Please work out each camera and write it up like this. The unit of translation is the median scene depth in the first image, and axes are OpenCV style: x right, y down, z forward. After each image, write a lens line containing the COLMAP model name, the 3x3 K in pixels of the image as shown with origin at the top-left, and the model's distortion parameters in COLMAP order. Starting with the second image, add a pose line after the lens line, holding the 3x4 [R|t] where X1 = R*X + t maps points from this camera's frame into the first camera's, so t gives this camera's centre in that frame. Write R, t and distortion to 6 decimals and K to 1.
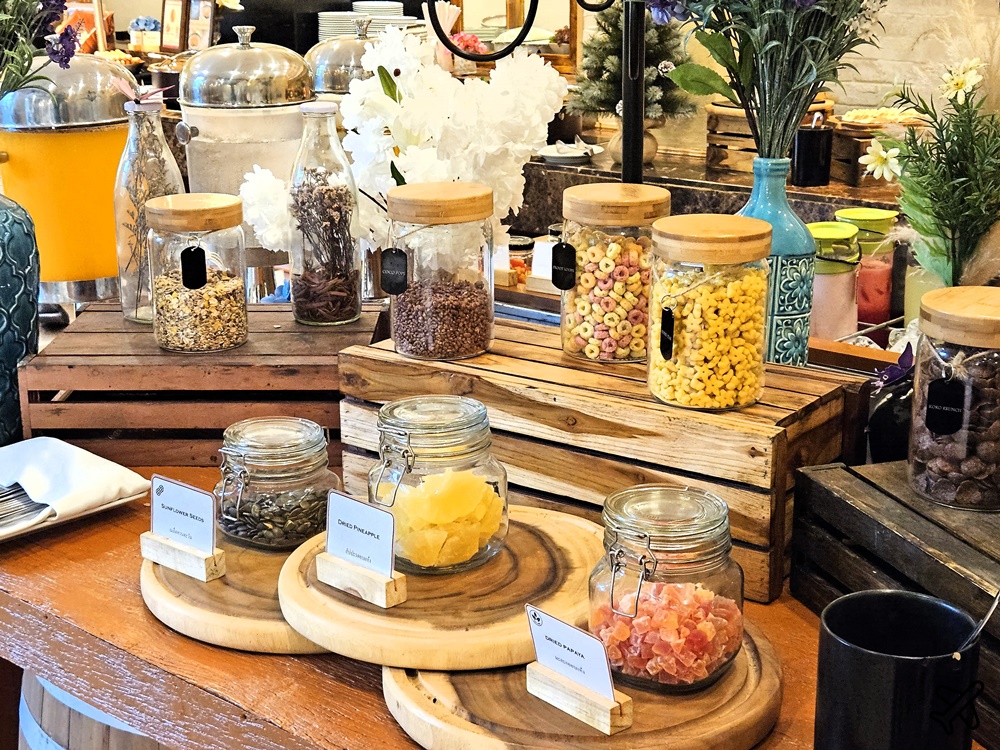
lens RADIAL K [[1376.2, 0, 557.5], [0, 1376.2, 374.9], [0, 0, 1]] dist [0.035429, 0.047392]
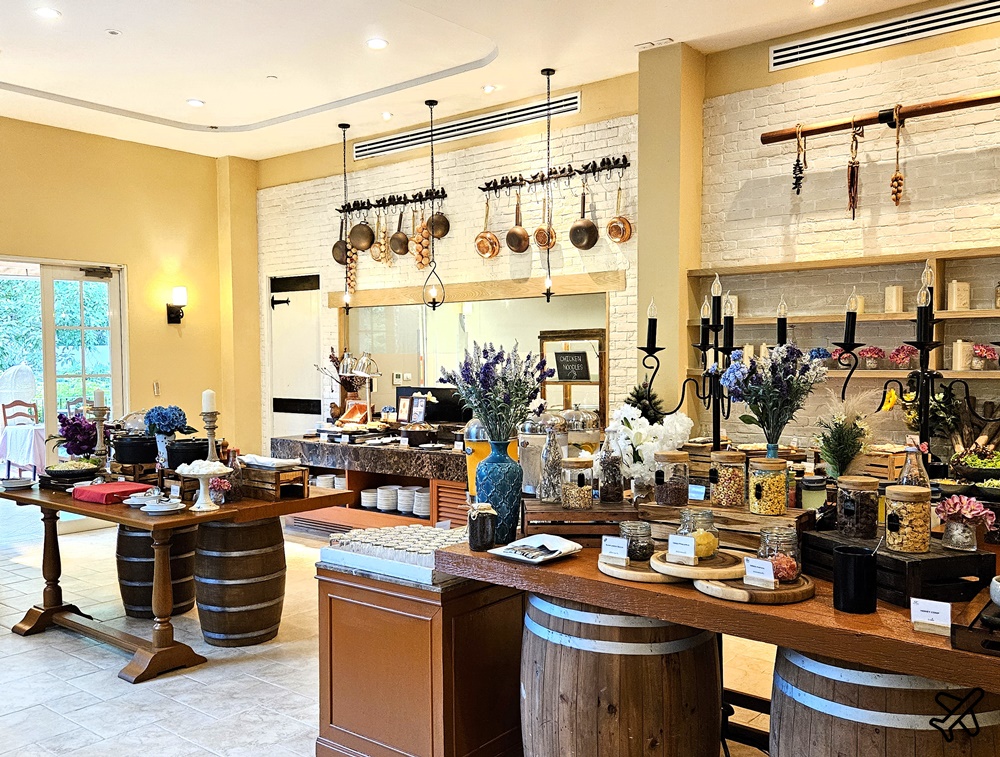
lens RADIAL K [[812.8, 0, 500.0], [0, 812.8, 378.5], [0, 0, 1]] dist [0.001832, -0.000001]
pose [[0.999988, 0.002212, -0.004418, -0.451687], [-0.003390, 0.957612, -0.288040, 0.232901], [0.003594, 0.288051, 0.957608, -0.809646]]
